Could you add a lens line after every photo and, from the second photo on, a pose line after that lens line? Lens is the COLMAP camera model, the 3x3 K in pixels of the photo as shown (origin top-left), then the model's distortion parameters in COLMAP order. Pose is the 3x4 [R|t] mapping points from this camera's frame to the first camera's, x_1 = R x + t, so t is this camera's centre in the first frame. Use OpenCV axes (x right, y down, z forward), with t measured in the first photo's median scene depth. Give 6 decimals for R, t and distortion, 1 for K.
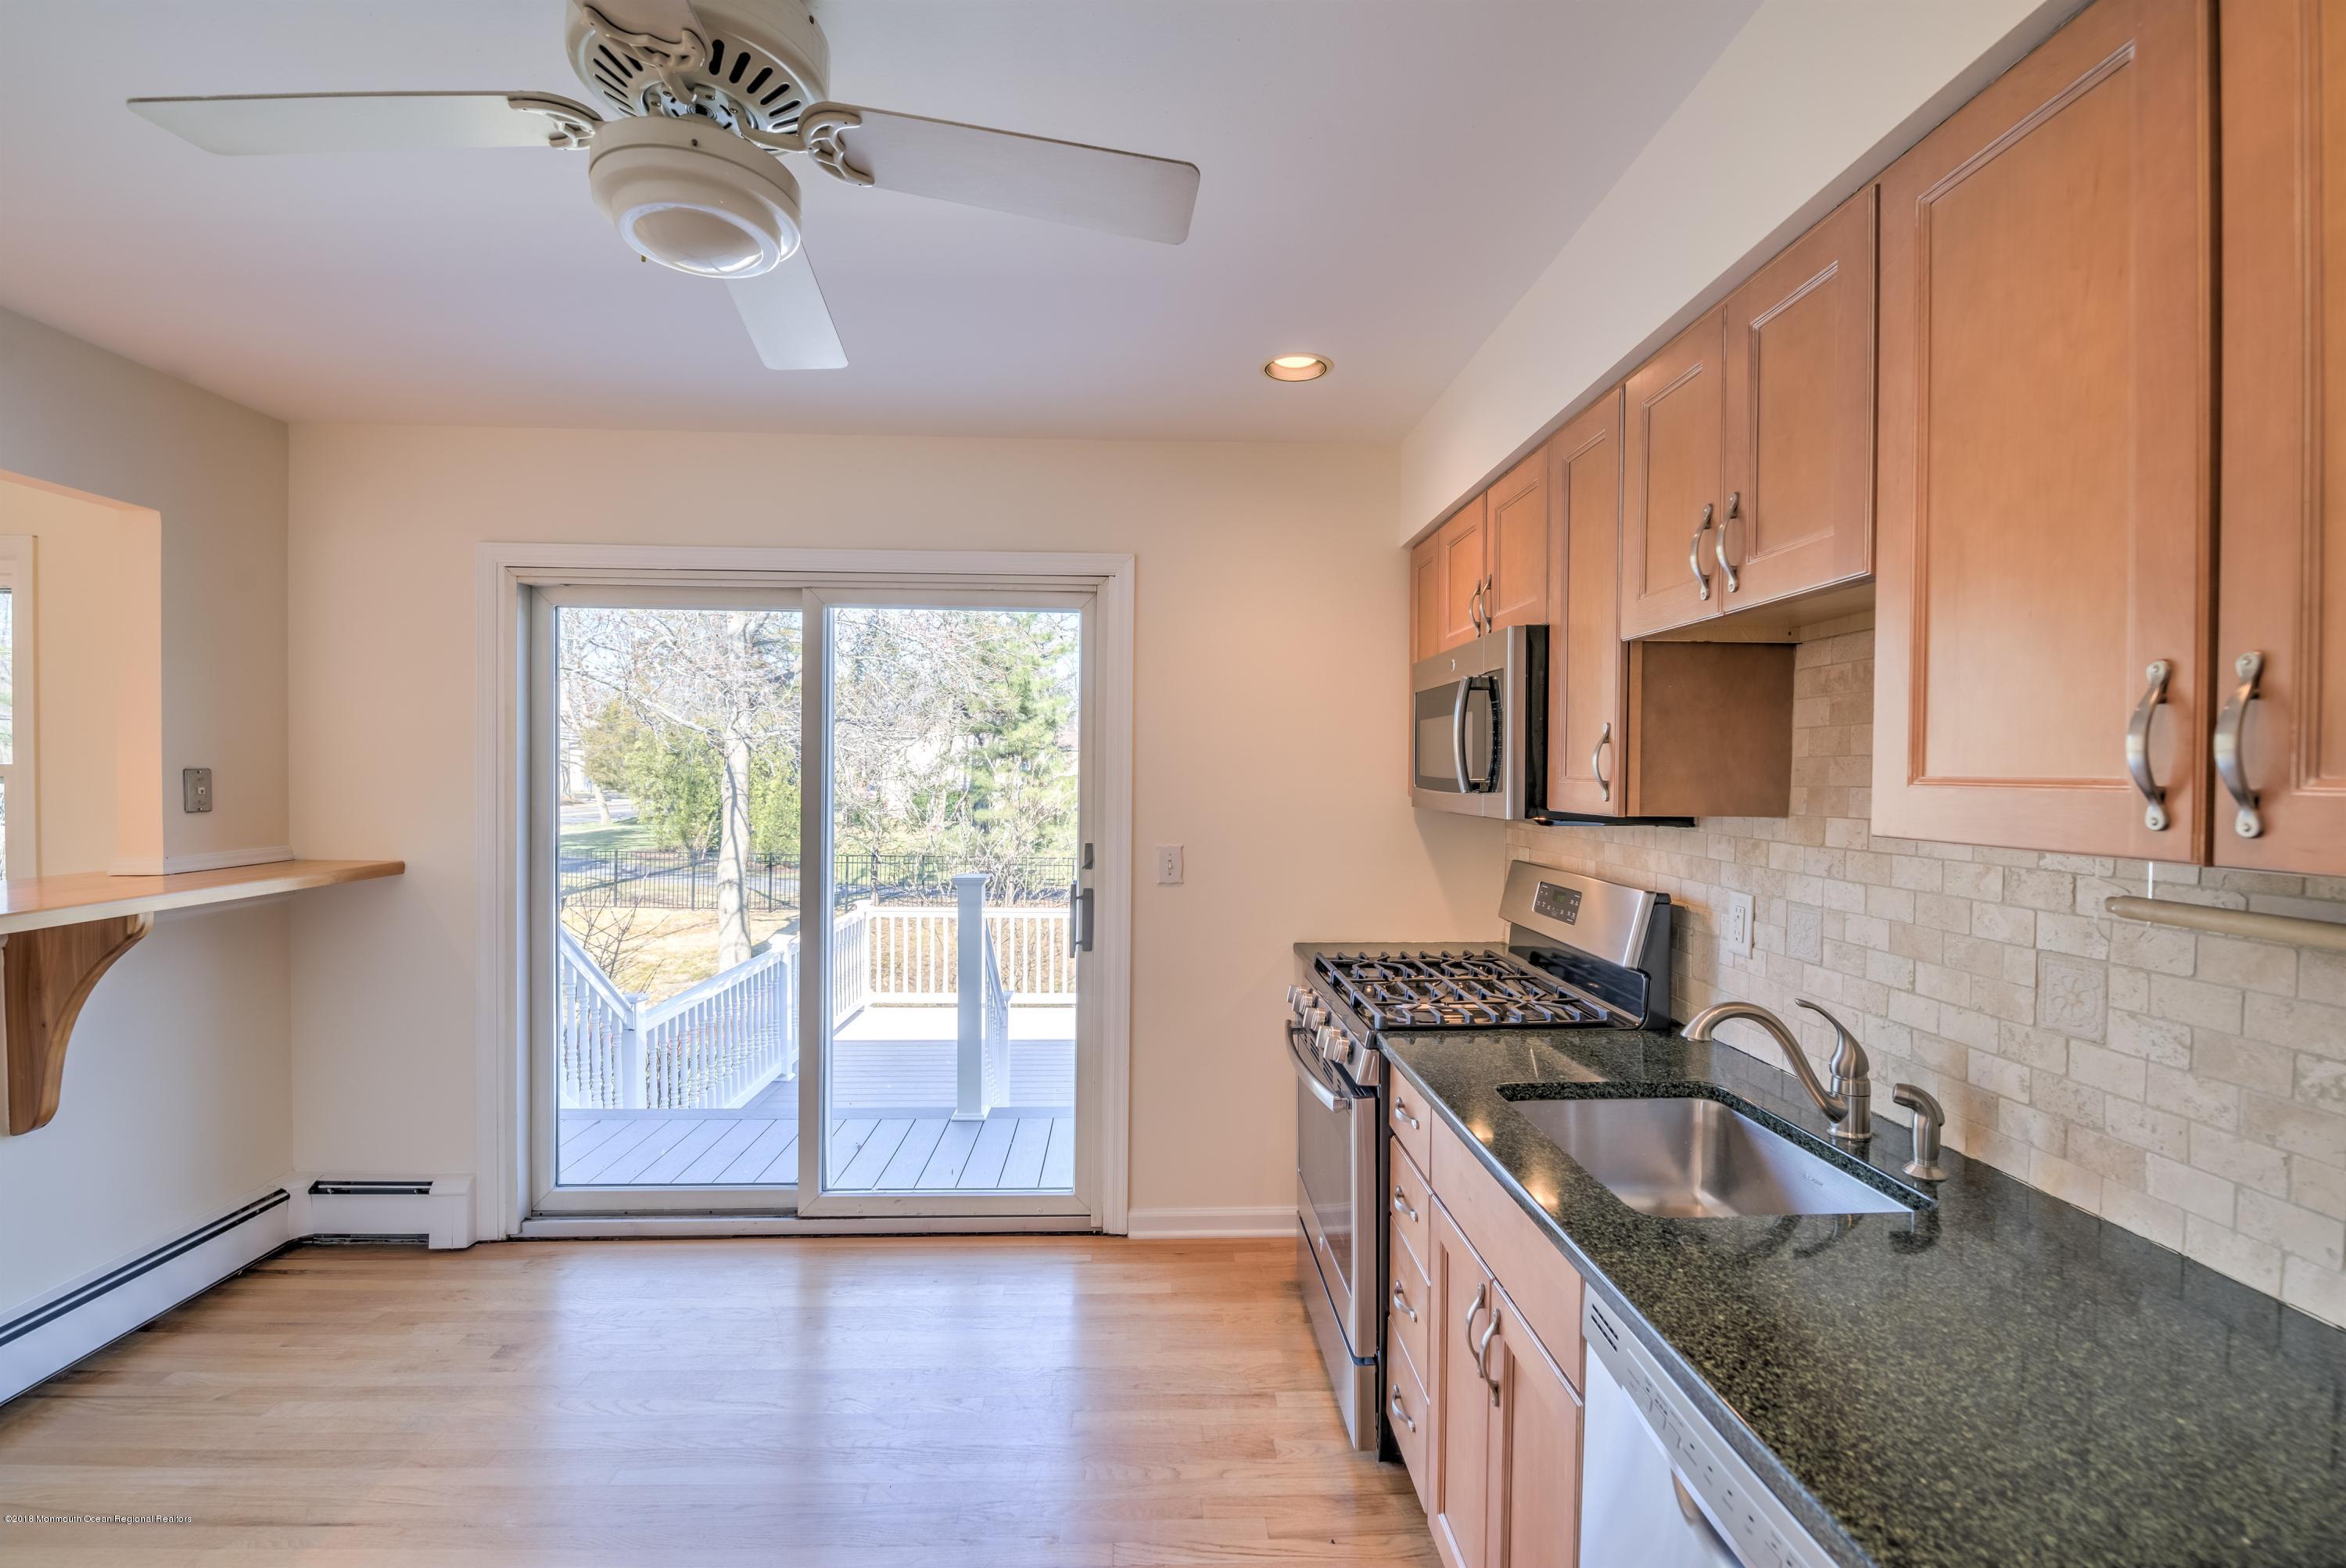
lens RADIAL K [[1012.3, 0, 1176.1], [0, 1012.3, 794.2], [0, 0, 1]] dist [-0.003815, -0.001865]
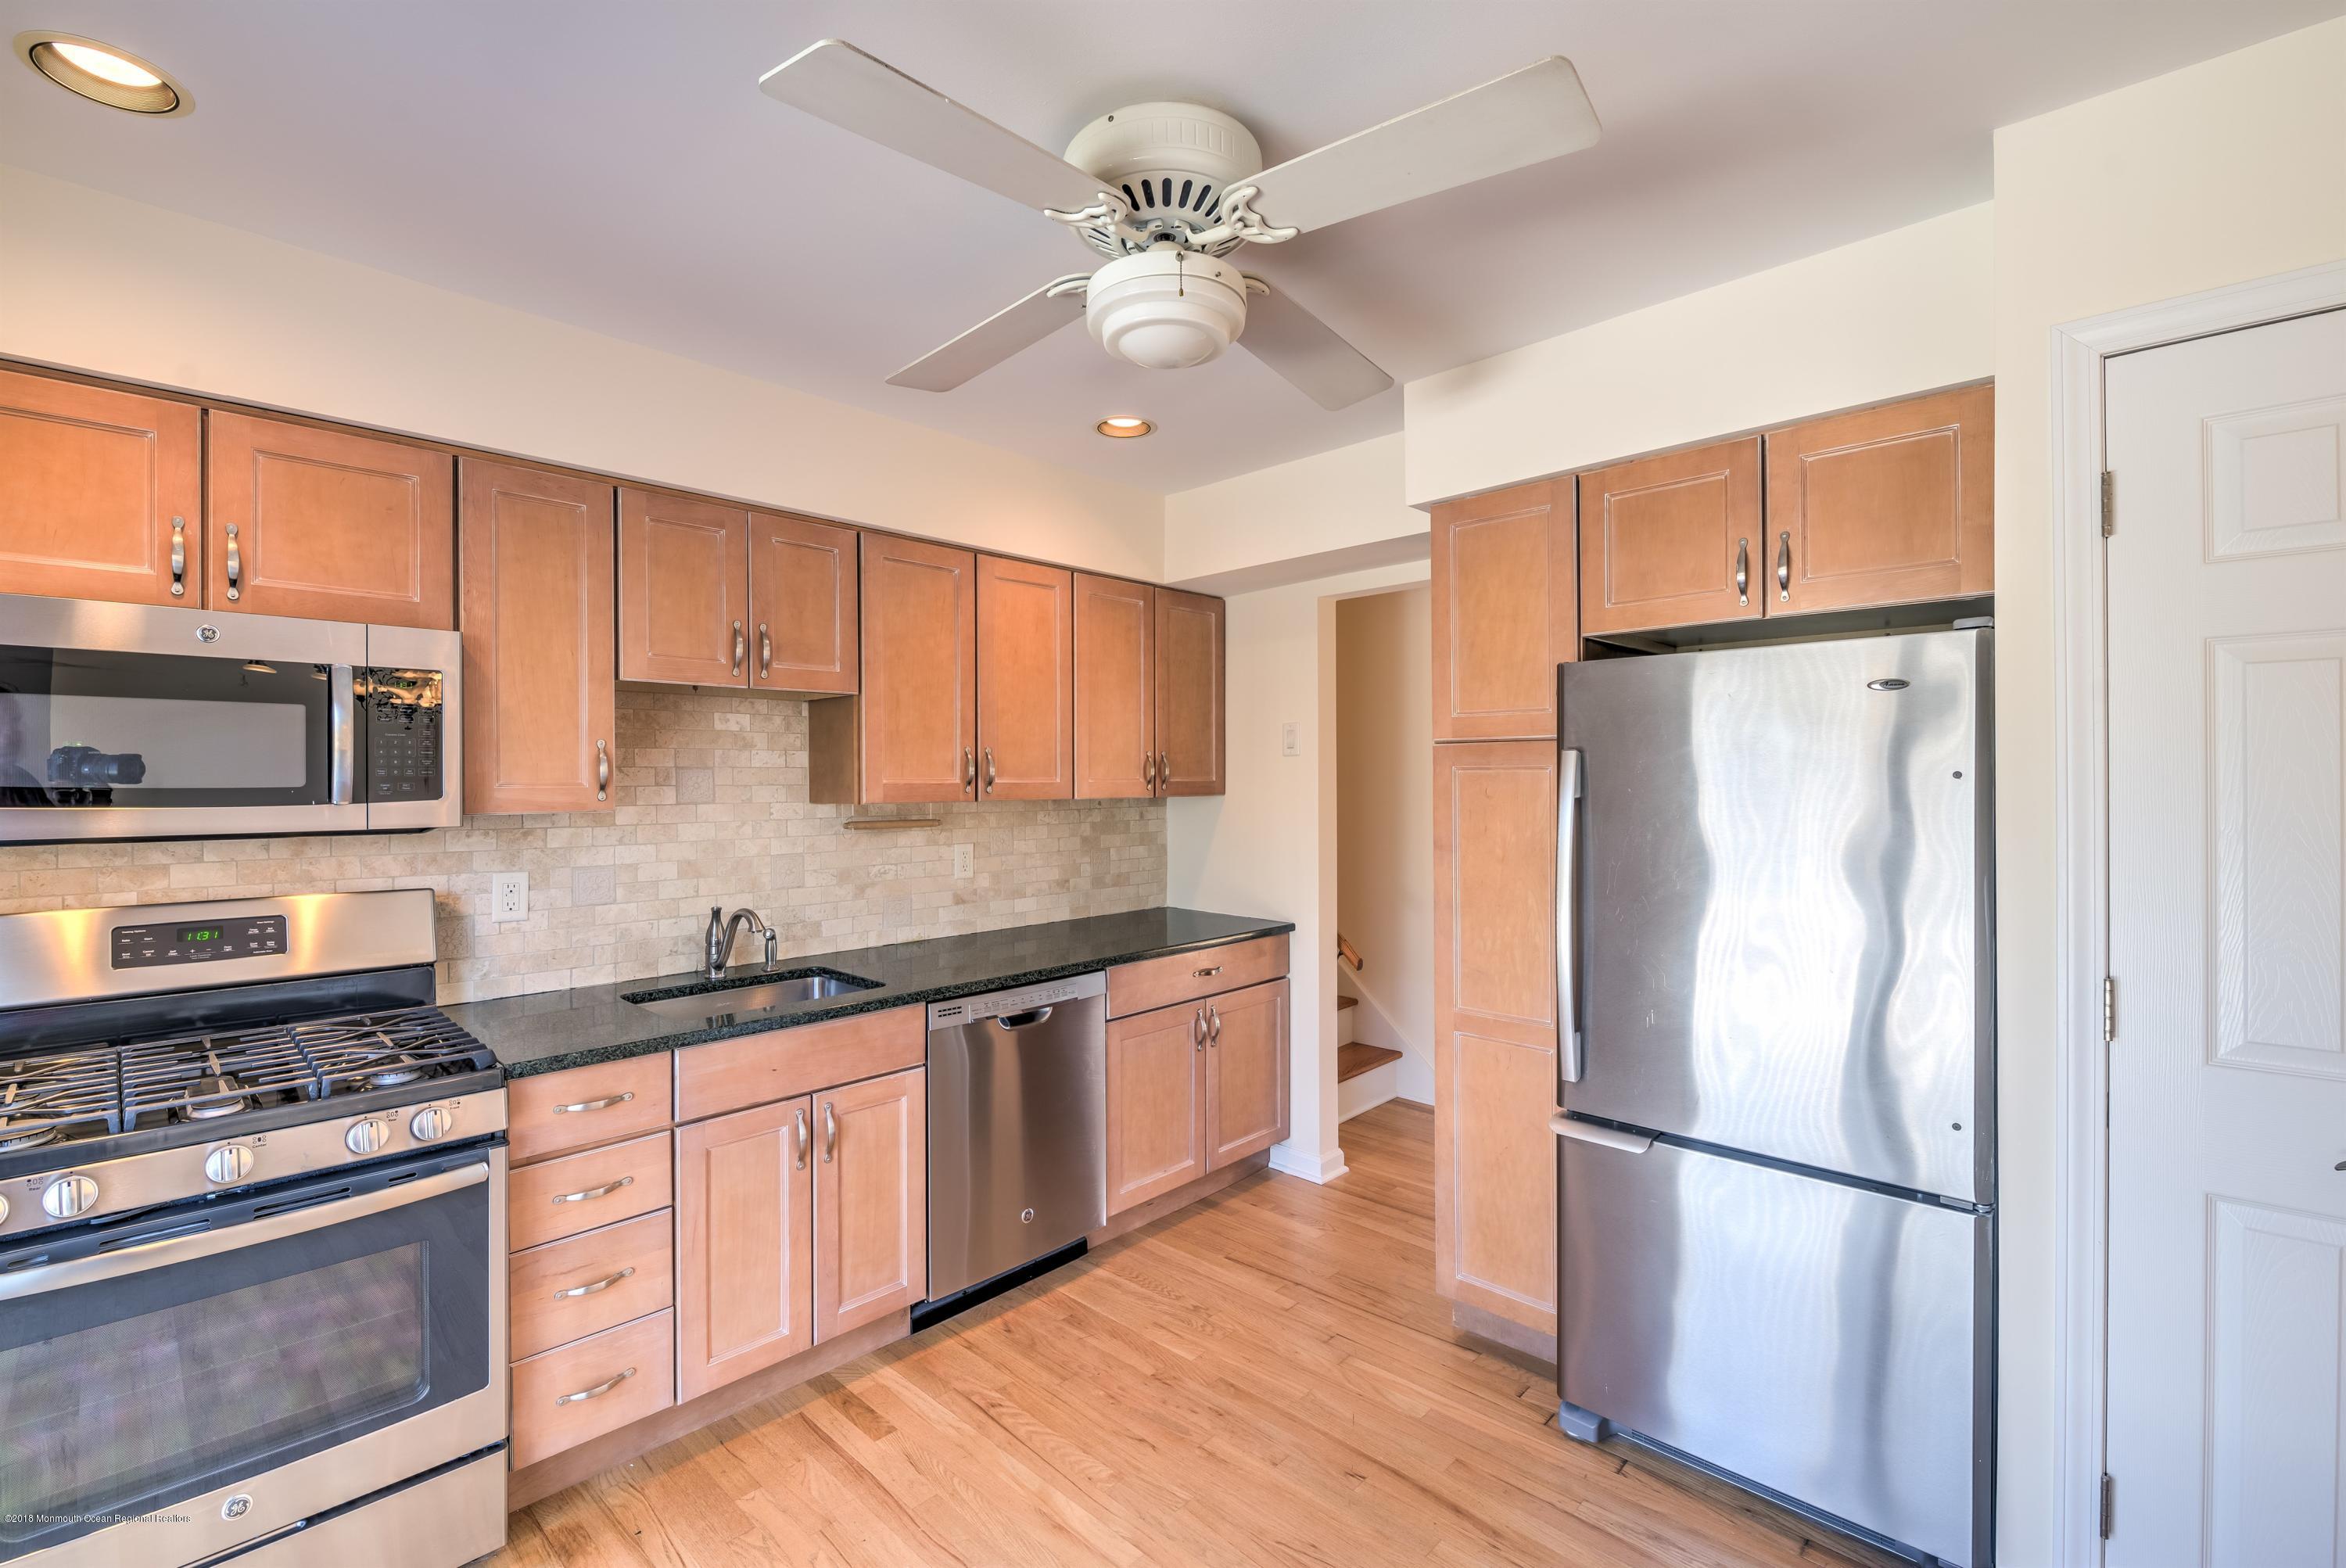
lens RADIAL K [[1012.3, 0, 1165.4], [0, 1012.3, 788.6], [0, 0, 1]] dist [-0.003815, -0.001865]
pose [[-0.676820, -0.007631, 0.736109, -0.176989], [0.019139, 0.999426, 0.027959, -0.005288], [-0.735900, 0.033011, -0.676285, 0.236498]]
